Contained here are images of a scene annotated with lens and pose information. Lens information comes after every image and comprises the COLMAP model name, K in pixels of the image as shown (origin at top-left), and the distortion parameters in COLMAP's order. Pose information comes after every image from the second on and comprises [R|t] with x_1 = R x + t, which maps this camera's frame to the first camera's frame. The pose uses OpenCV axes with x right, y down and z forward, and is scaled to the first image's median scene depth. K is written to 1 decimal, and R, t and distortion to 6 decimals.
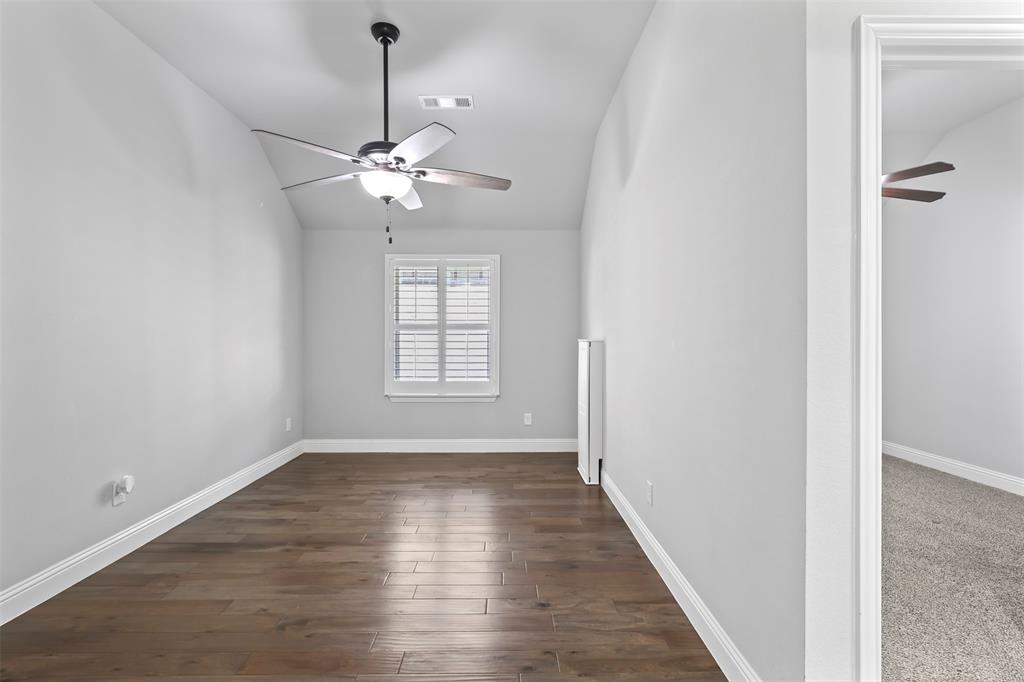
lens RADIAL K [[473.0, 0, 509.9], [0, 473.0, 338.0], [0, 0, 1]] dist [-0.001687, -0.000689]
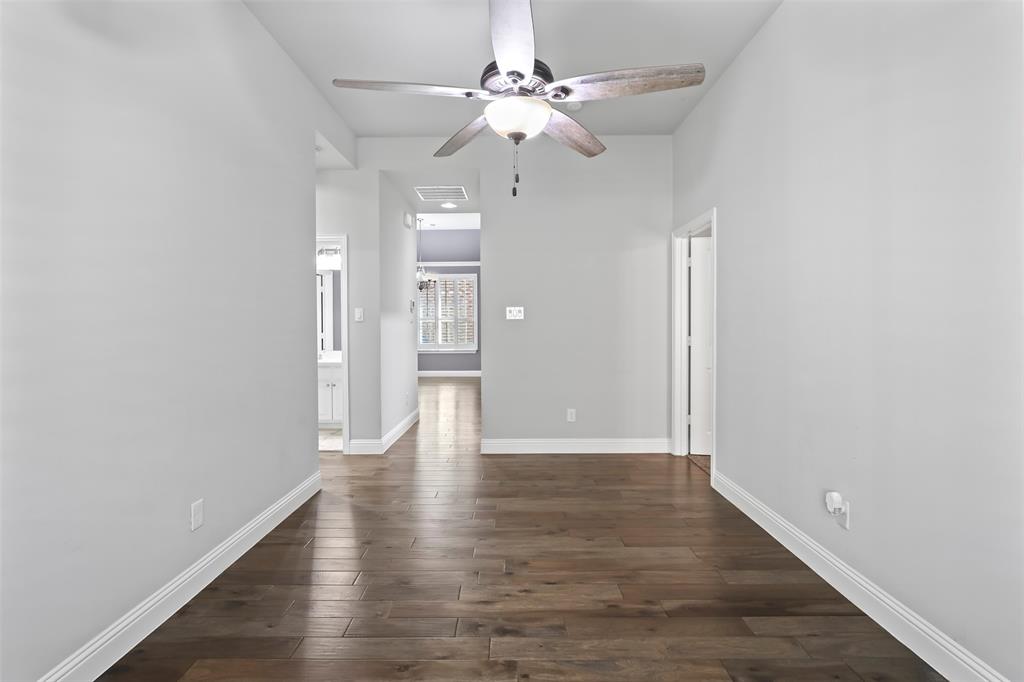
lens RADIAL K [[473.0, 0, 509.9], [0, 473.0, 338.0], [0, 0, 1]] dist [-0.001687, -0.000689]
pose [[-0.999801, 0.005034, 0.019305, -0.261075], [0.005537, 0.999645, 0.026070, 0.000677], [-0.019166, 0.026171, -0.999474, 1.760462]]
